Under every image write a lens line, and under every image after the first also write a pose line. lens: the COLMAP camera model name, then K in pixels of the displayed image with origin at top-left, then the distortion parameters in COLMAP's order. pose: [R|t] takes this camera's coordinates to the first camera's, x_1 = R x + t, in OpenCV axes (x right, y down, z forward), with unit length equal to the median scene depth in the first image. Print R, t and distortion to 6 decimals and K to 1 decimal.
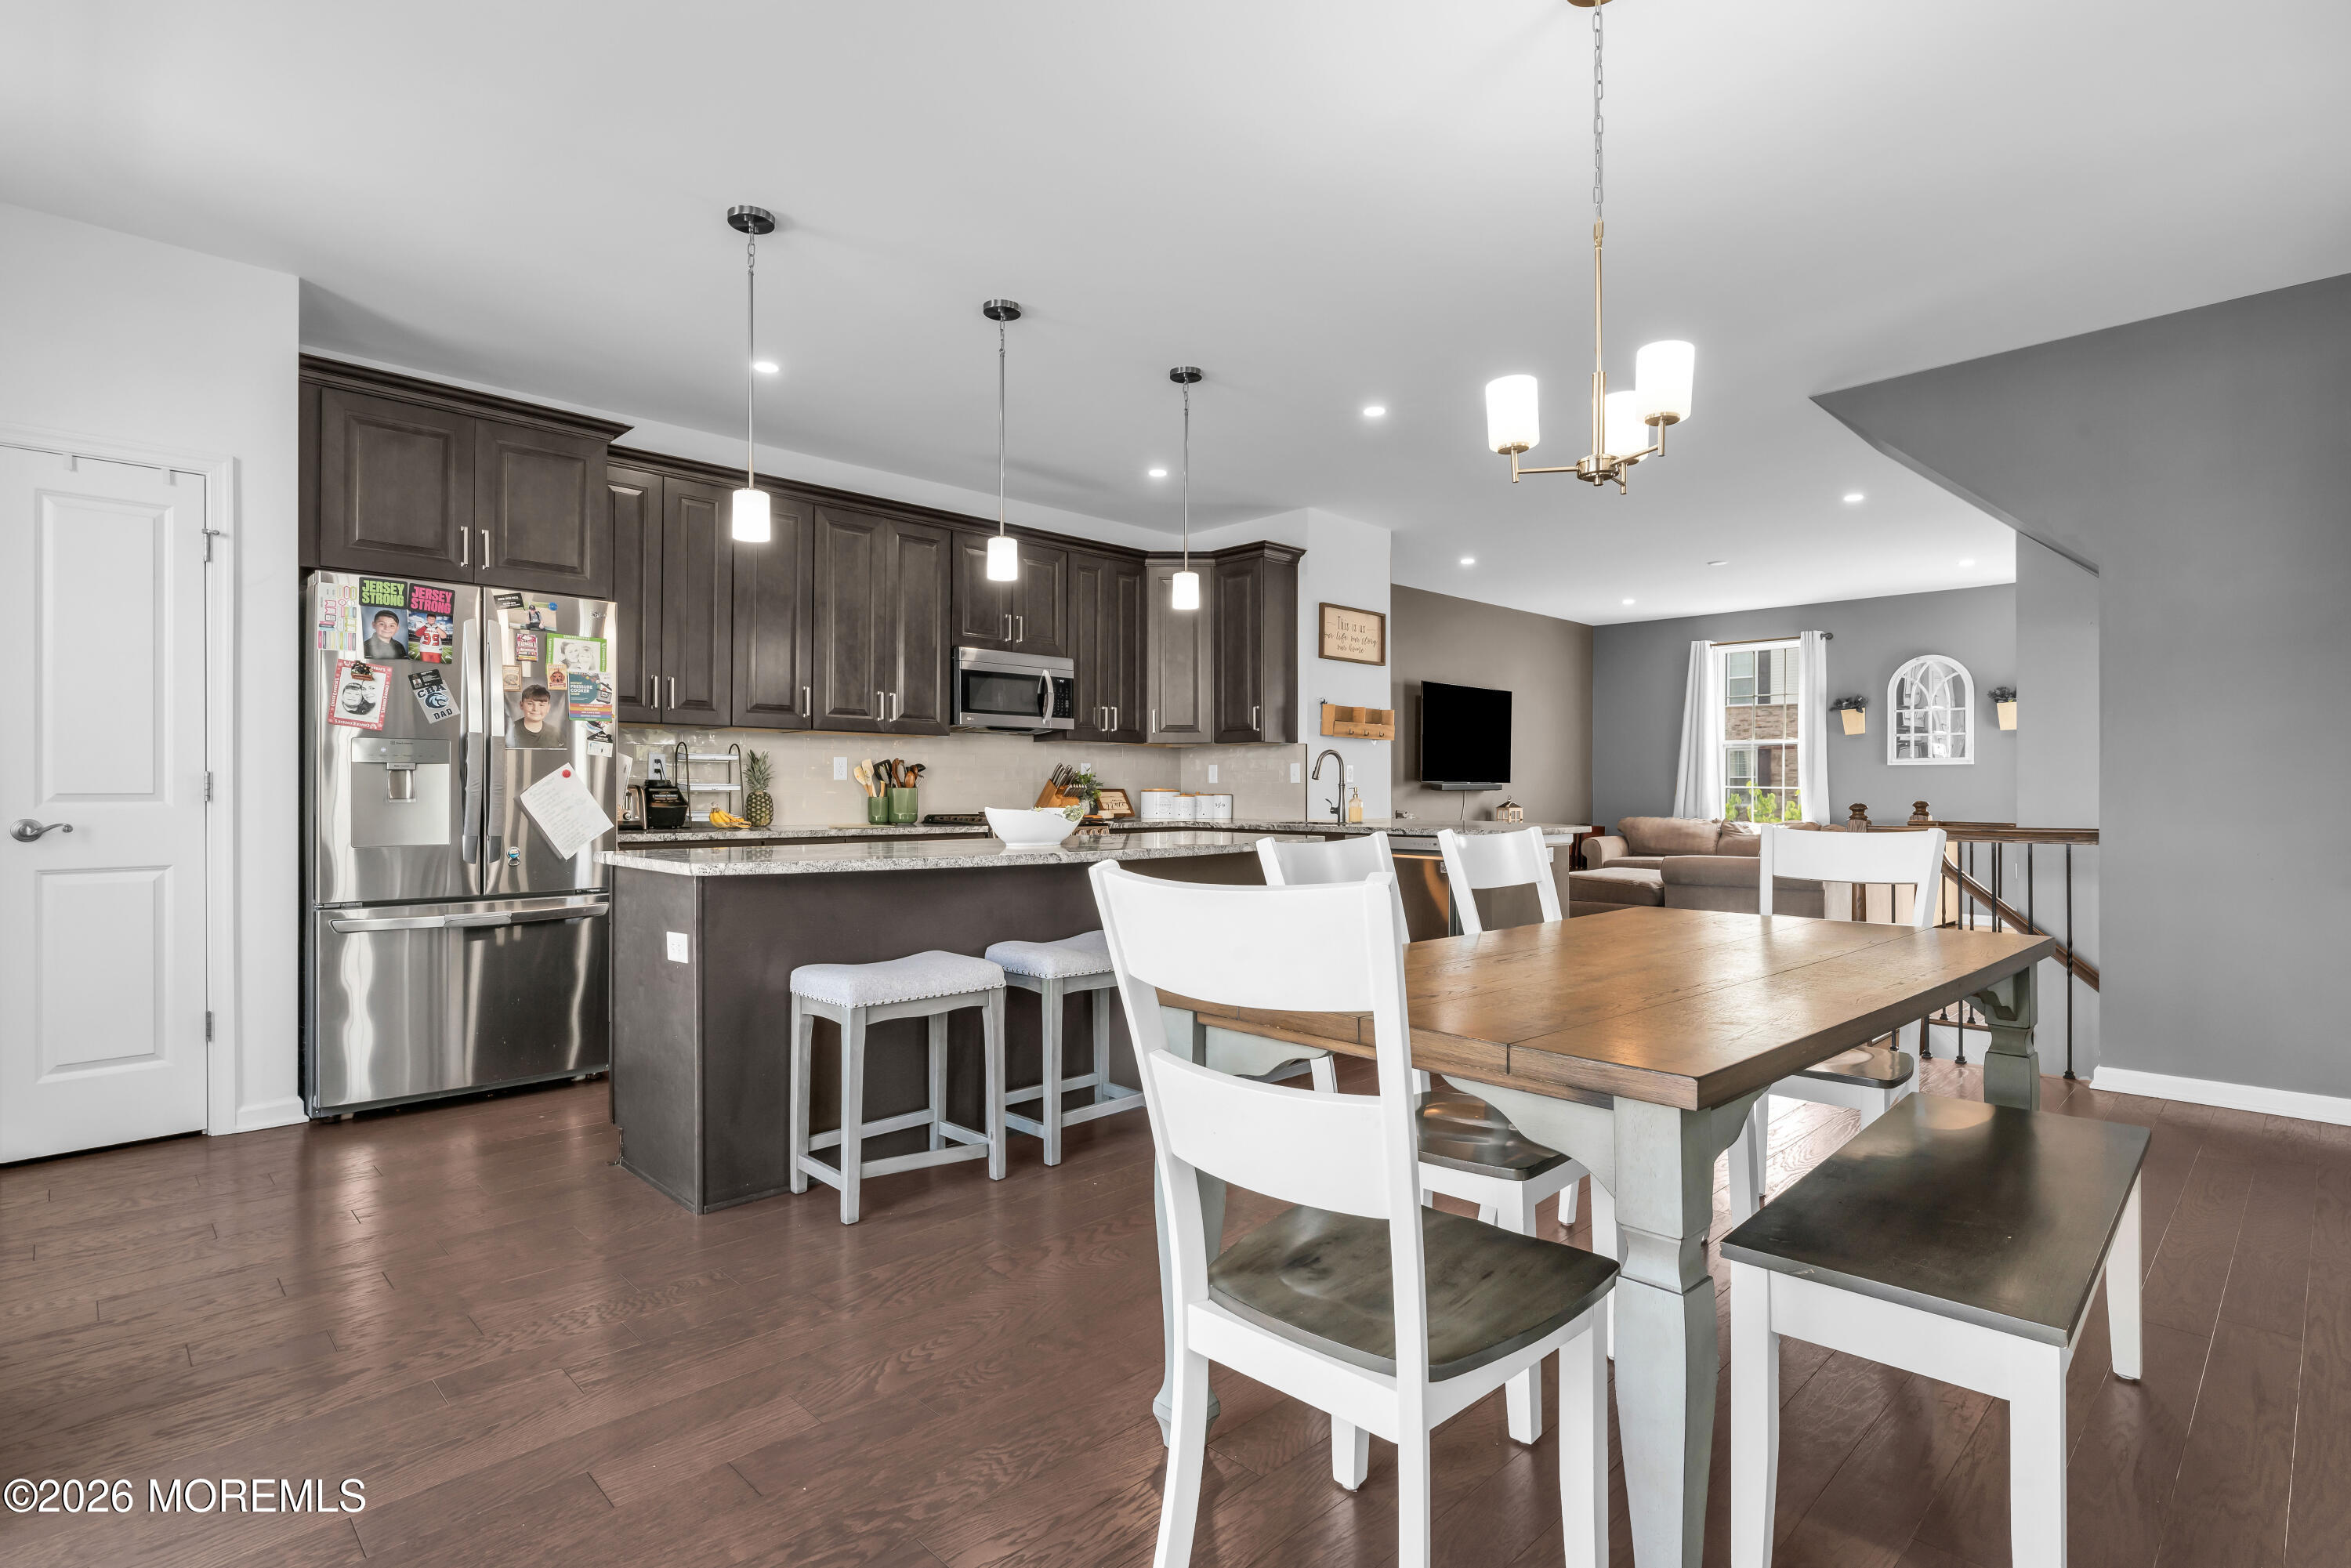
lens RADIAL K [[1183.0, 0, 1166.9], [0, 1183.0, 800.6], [0, 0, 1]] dist [-0.007128, 0.000621]
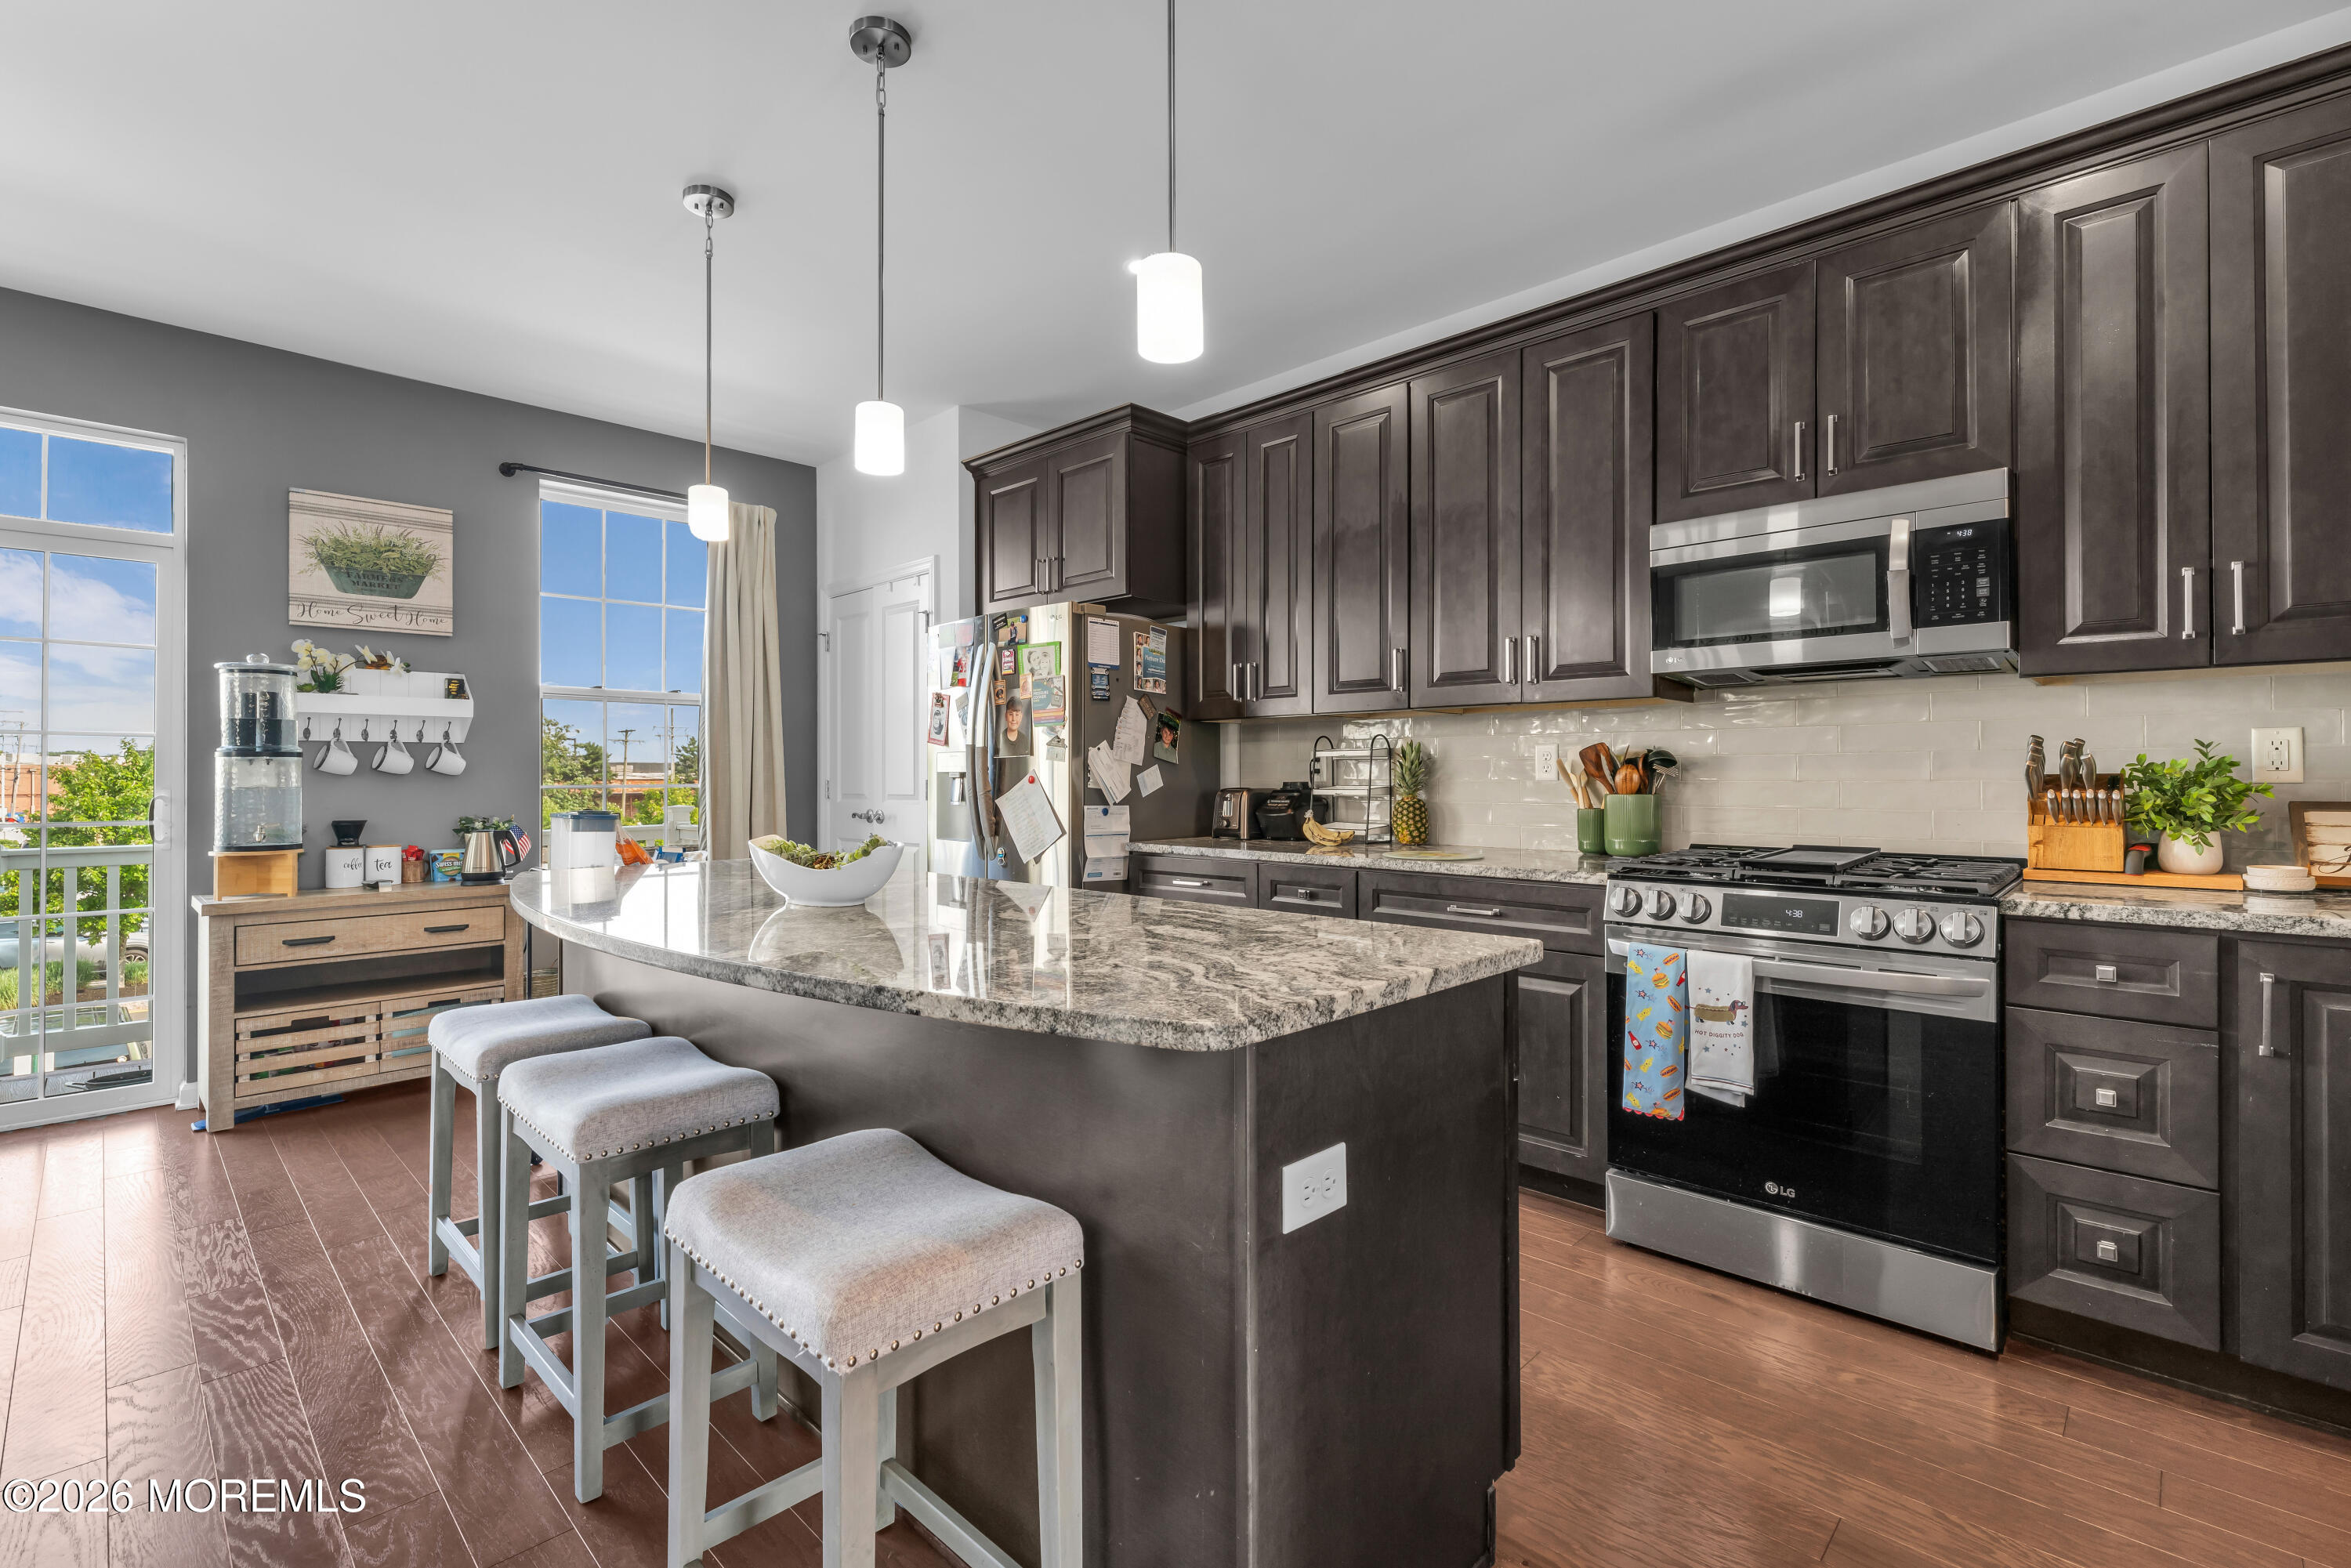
lens RADIAL K [[1054.0, 0, 1174.4], [0, 1054.0, 765.9], [0, 0, 1]] dist [-0.000498, 0.000422]
pose [[0.021586, -0.009783, -0.999719, 0.271677], [-0.003659, 0.999945, -0.009865, -0.017927], [0.999760, 0.003871, 0.021549, 0.746235]]
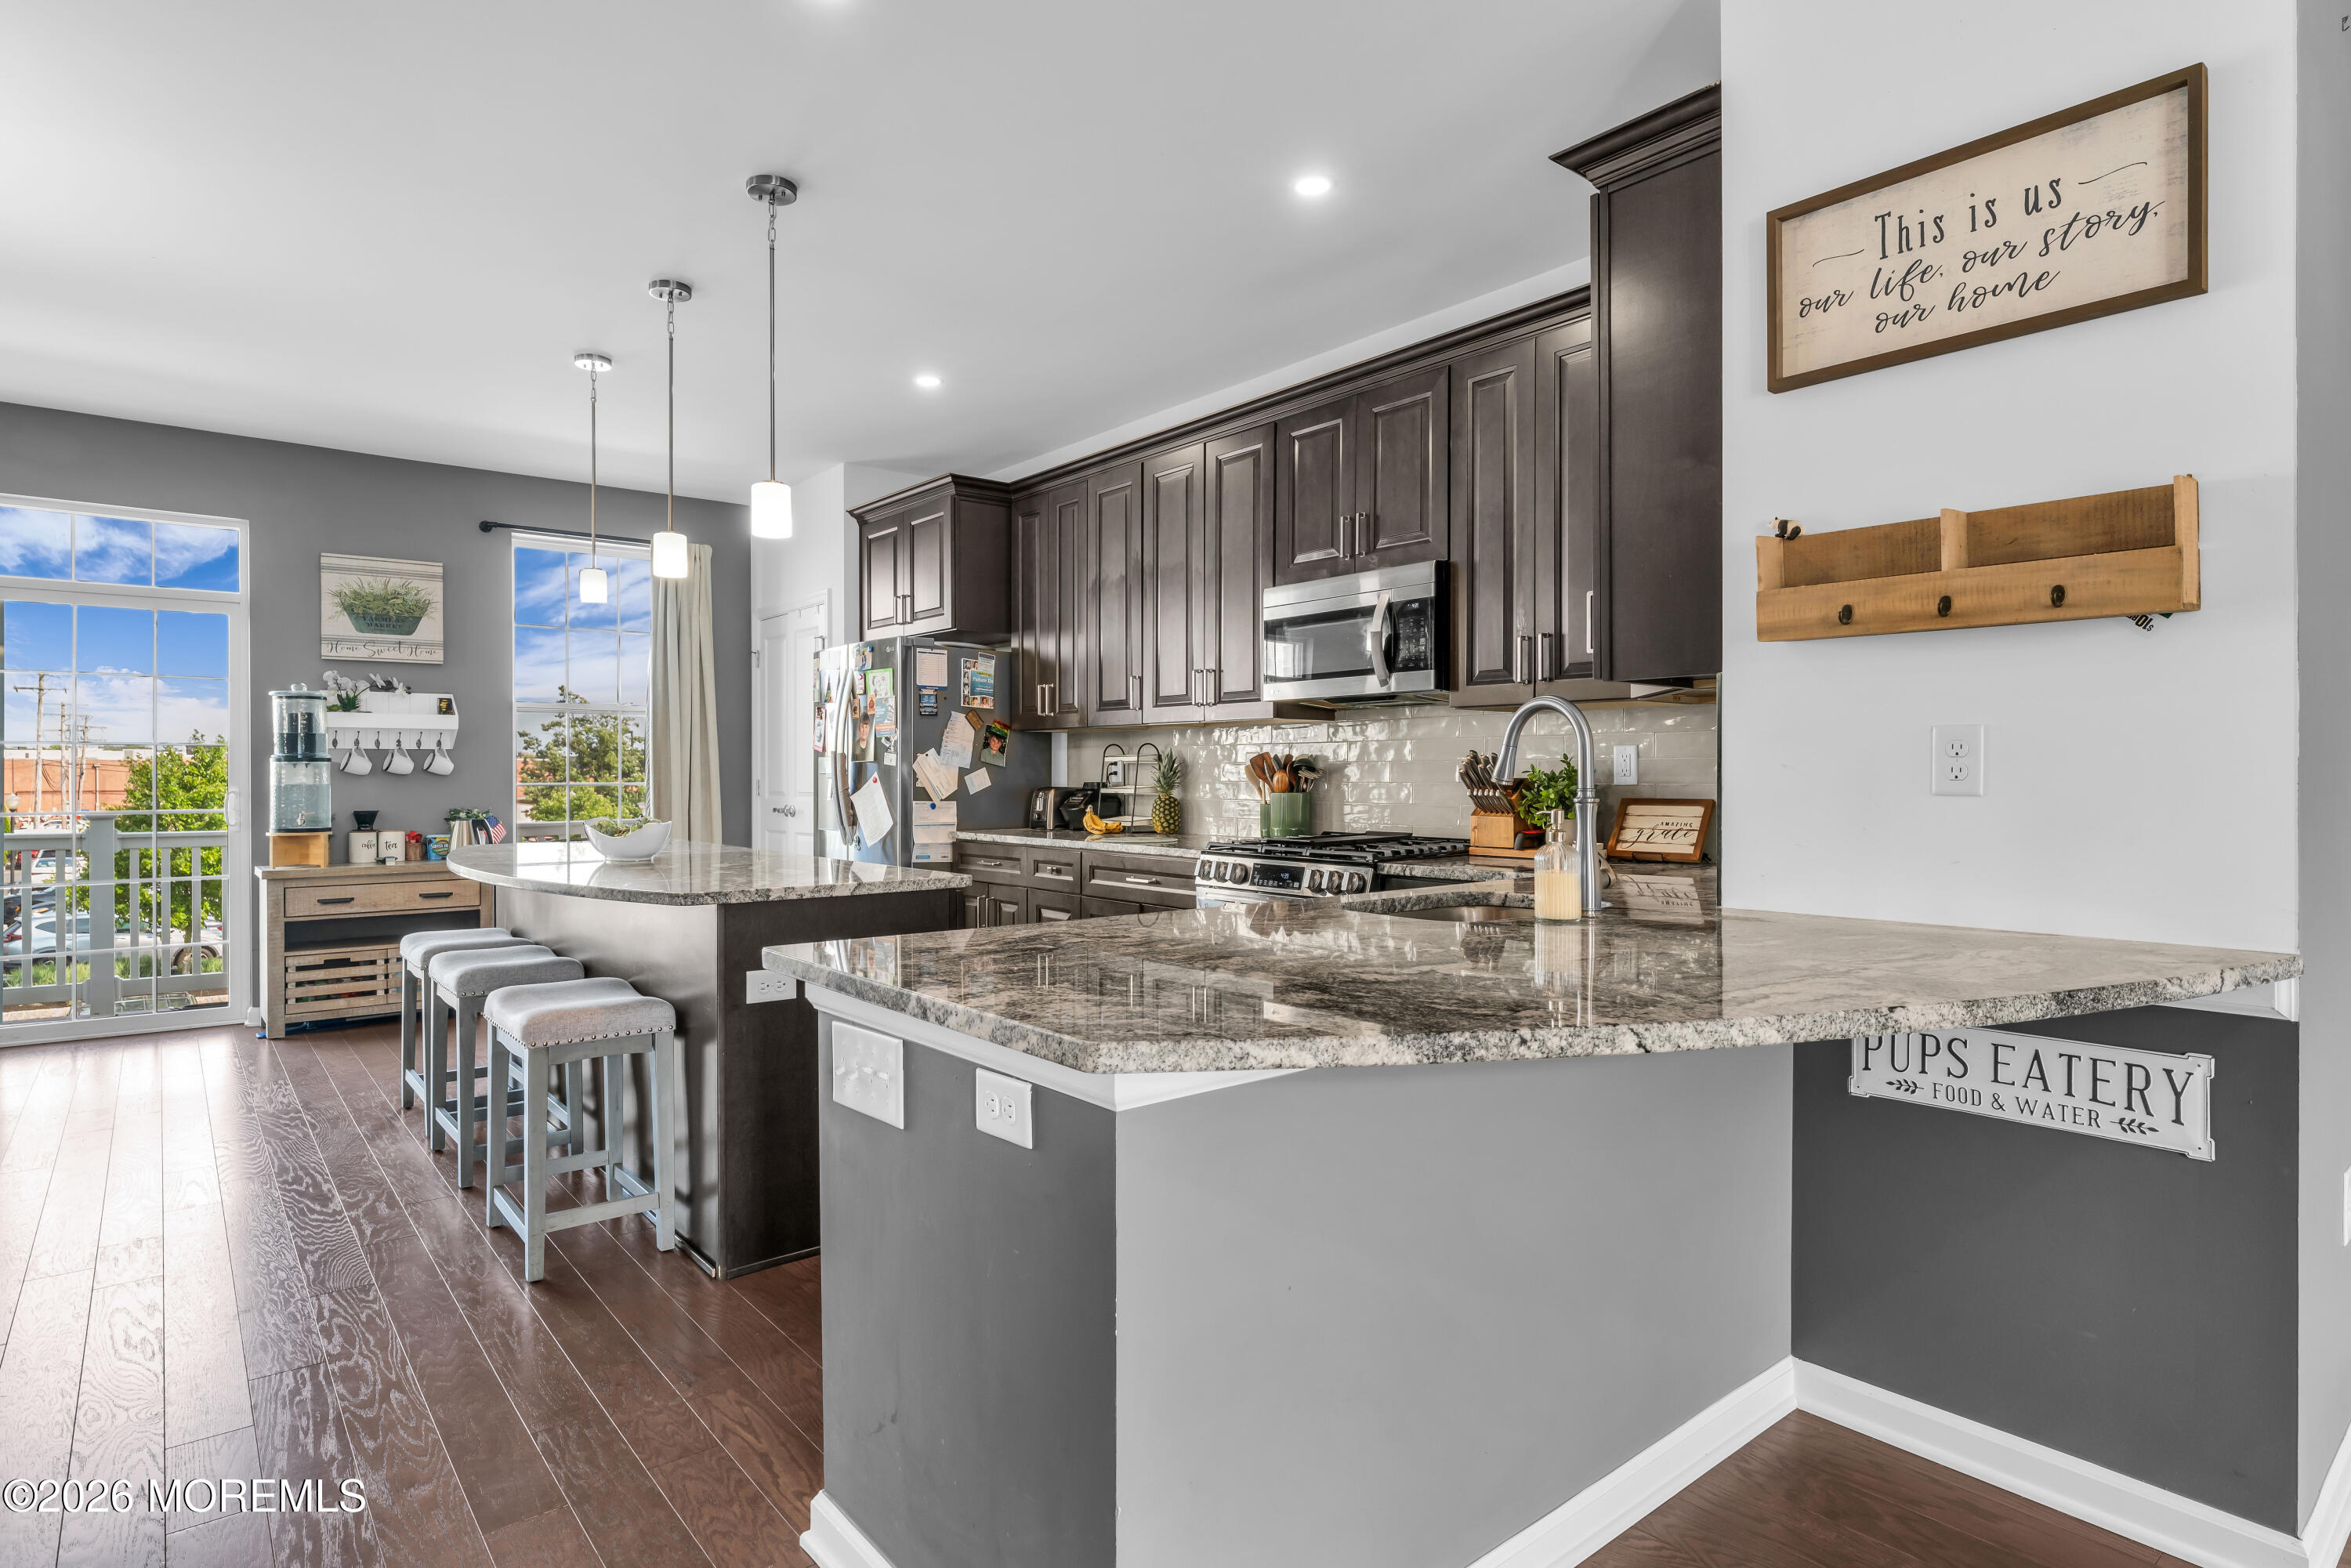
lens RADIAL K [[1235.4, 0, 1170.8], [0, 1235.4, 778.6], [0, 0, 1]] dist [0.001889, -0.001323]
pose [[-0.088780, 0.003383, -0.996045, 0.520914], [-0.005399, 0.999978, 0.003877, -0.021258], [0.996037, 0.005722, -0.088760, 0.965893]]
